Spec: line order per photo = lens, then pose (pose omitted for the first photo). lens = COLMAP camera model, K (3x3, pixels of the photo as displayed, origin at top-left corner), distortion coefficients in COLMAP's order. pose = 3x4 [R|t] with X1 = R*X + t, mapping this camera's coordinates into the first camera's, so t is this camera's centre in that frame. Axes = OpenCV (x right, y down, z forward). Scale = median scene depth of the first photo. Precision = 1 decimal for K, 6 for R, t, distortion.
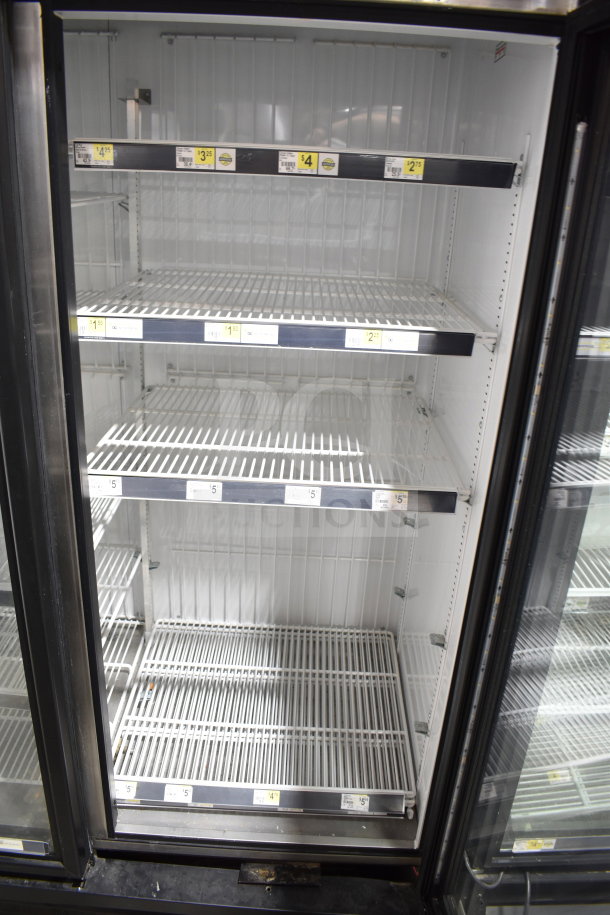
lens RADIAL K [[705.8, 0, 287.4], [0, 705.8, 494.2], [0, 0, 1]] dist [-0.012945, -0.001839]
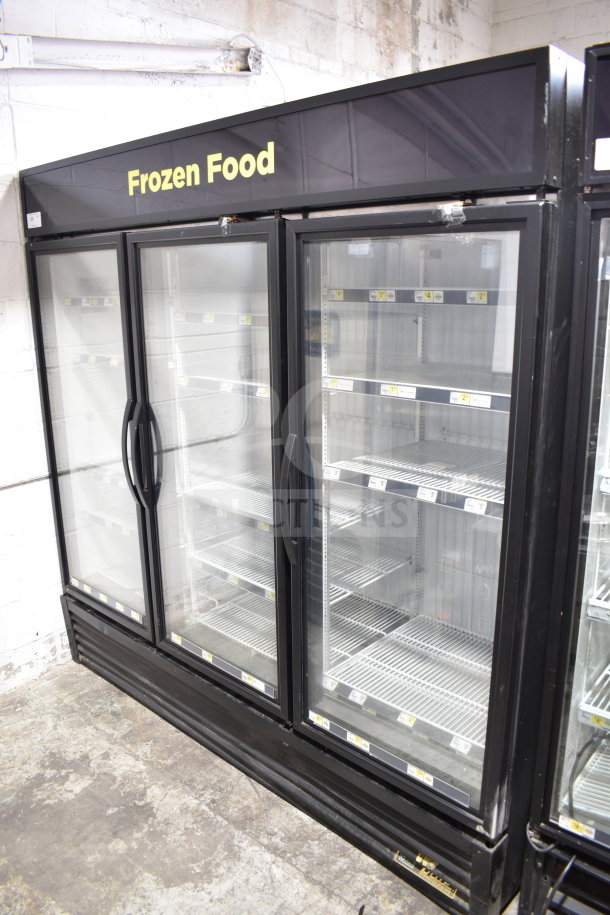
lens RADIAL K [[705.8, 0, 305.3], [0, 705.8, 456.7], [0, 0, 1]] dist [-0.012945, -0.001839]
pose [[0.755858, 0.110216, -0.645392, 0.706633], [-0.220736, 0.970917, -0.092711, 0.105415], [0.616404, 0.212537, 0.758205, -0.312346]]
